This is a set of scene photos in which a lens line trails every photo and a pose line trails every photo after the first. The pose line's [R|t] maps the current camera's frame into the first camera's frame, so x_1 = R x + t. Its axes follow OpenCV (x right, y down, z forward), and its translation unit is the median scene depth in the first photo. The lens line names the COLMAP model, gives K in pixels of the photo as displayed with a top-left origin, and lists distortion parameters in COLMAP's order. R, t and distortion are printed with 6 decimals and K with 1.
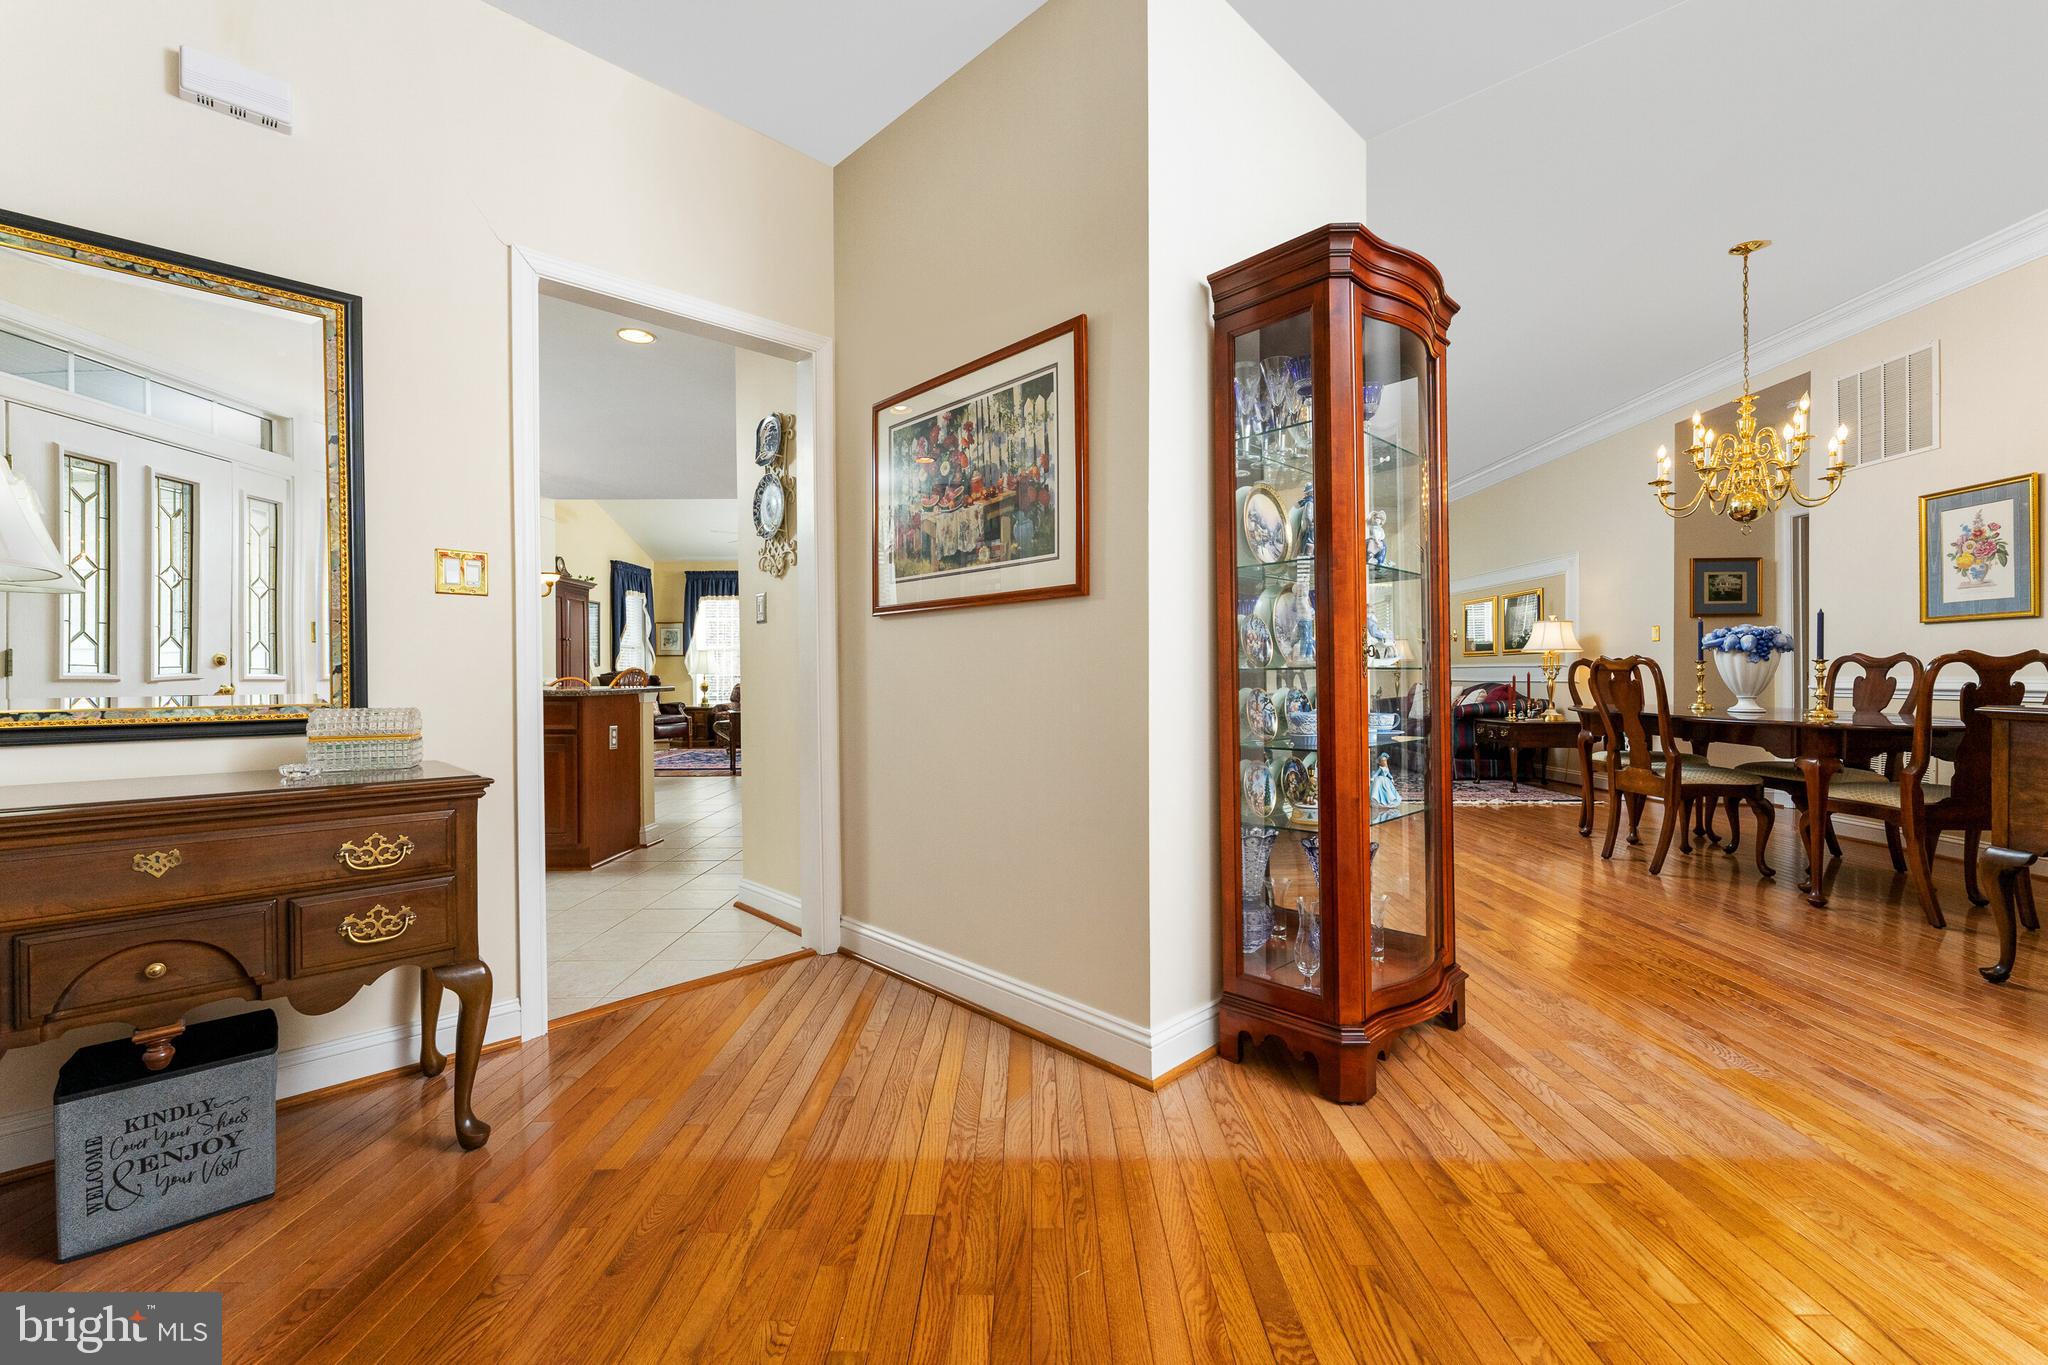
lens RADIAL K [[836.6, 0, 1022.8], [0, 836.6, 677.3], [0, 0, 1]] dist [0.003785, 0.000312]
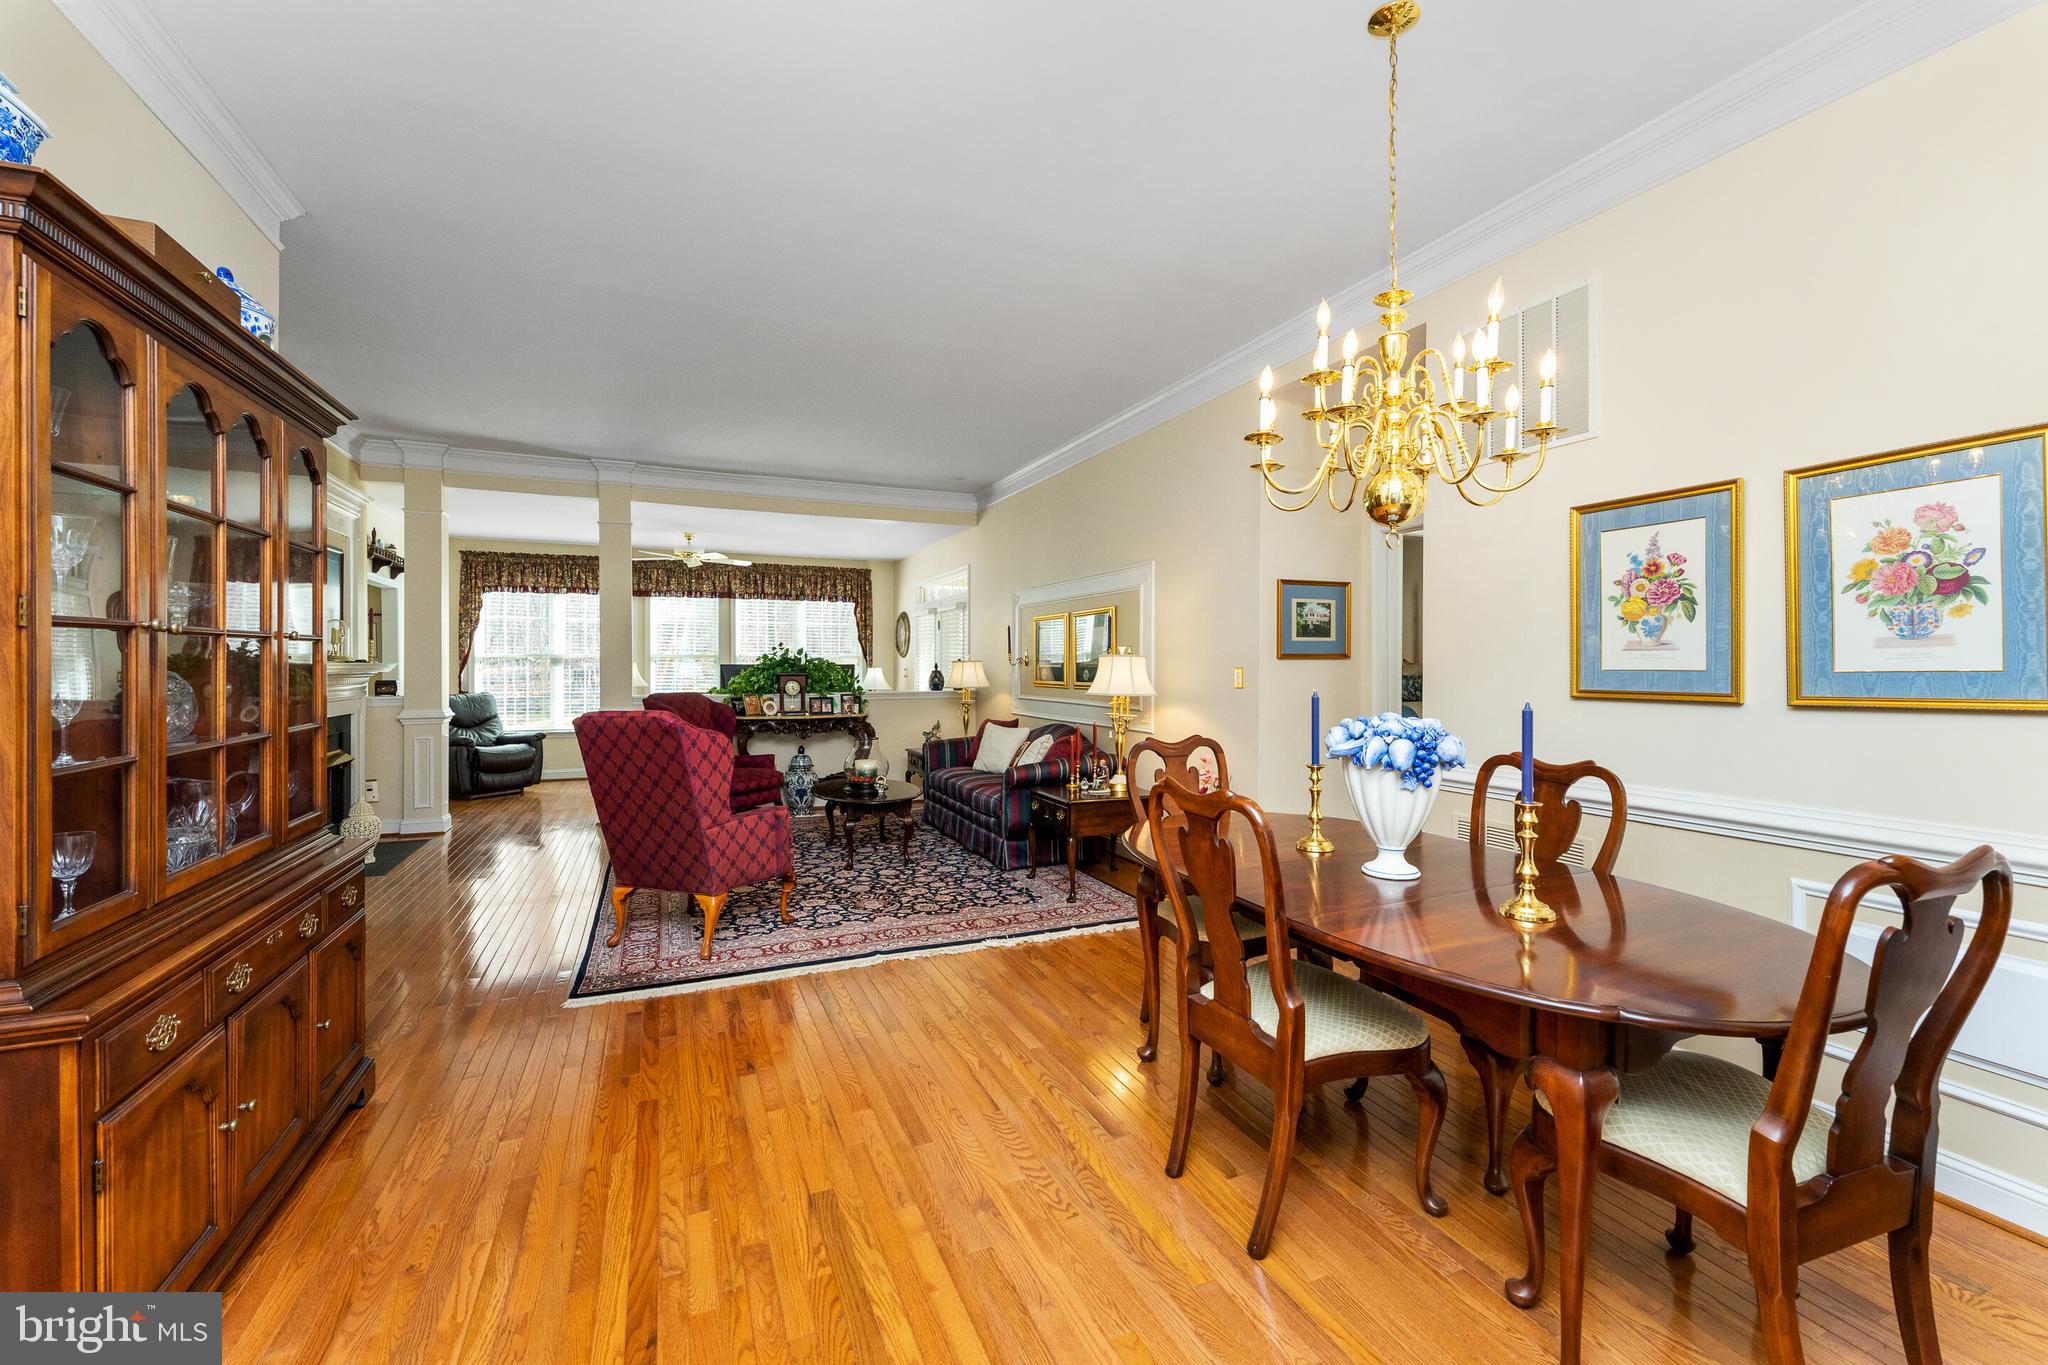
lens RADIAL K [[836.6, 0, 1020.7], [0, 836.6, 671.5], [0, 0, 1]] dist [0.003785, 0.000312]
pose [[0.918383, 0.006712, 0.395636, 0.412864], [-0.008647, 0.999958, 0.003107, -0.085670], [-0.395598, -0.006274, 0.918402, 0.576699]]
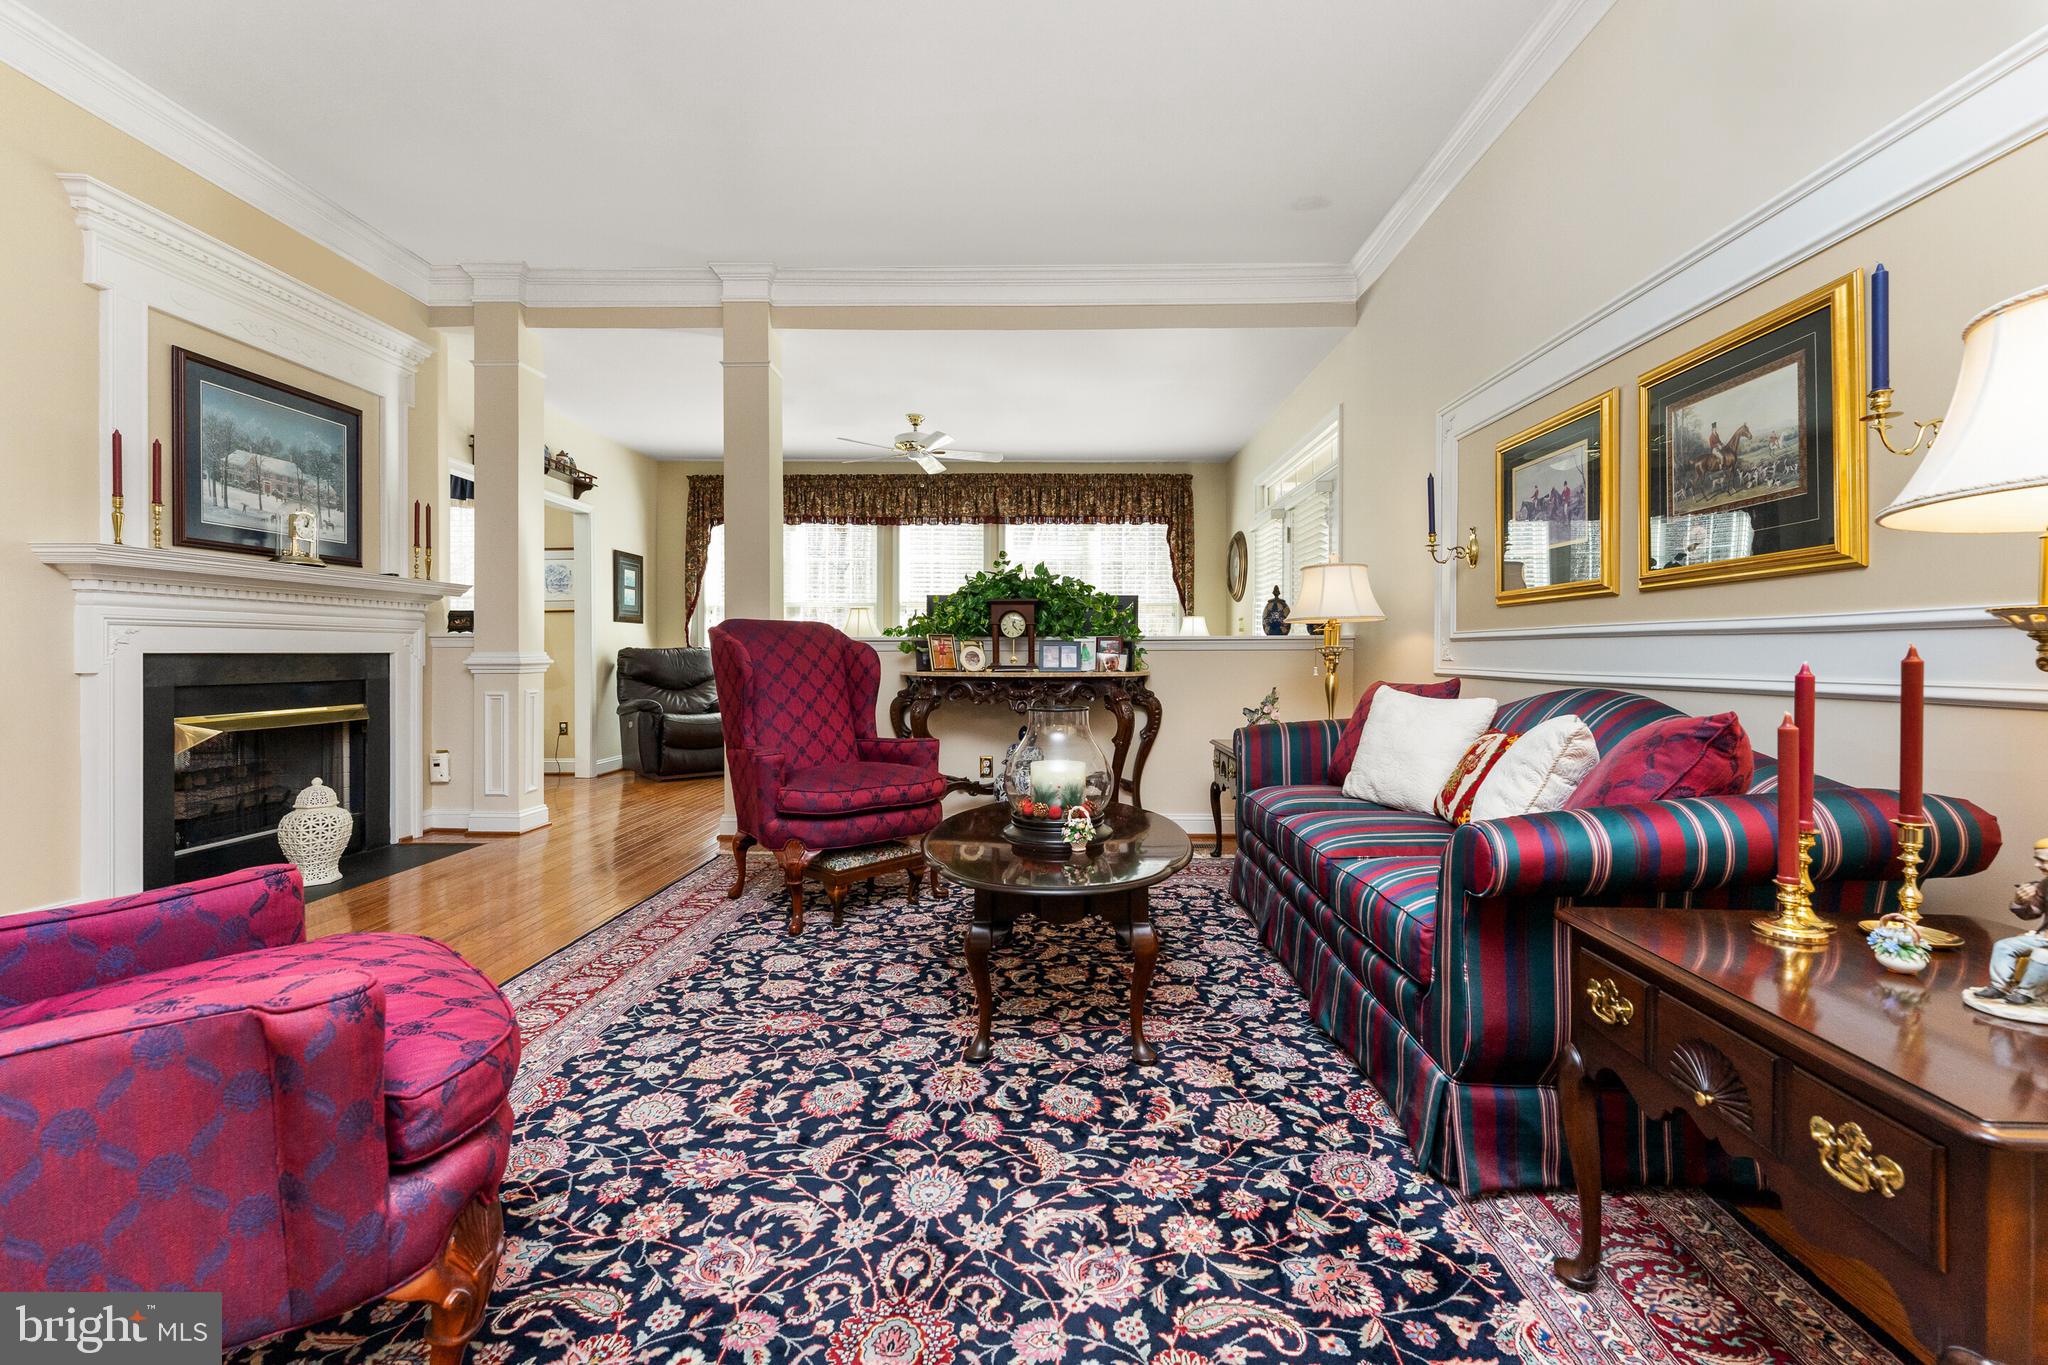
lens RADIAL K [[836.6, 0, 1046.4], [0, 836.6, 658.9], [0, 0, 1]] dist [0.003785, 0.000312]
pose [[0.999903, 0.013397, -0.003904, 0.708933], [-0.013386, 0.999907, 0.002777, -0.005174], [0.003941, -0.002725, 0.999989, 1.361902]]
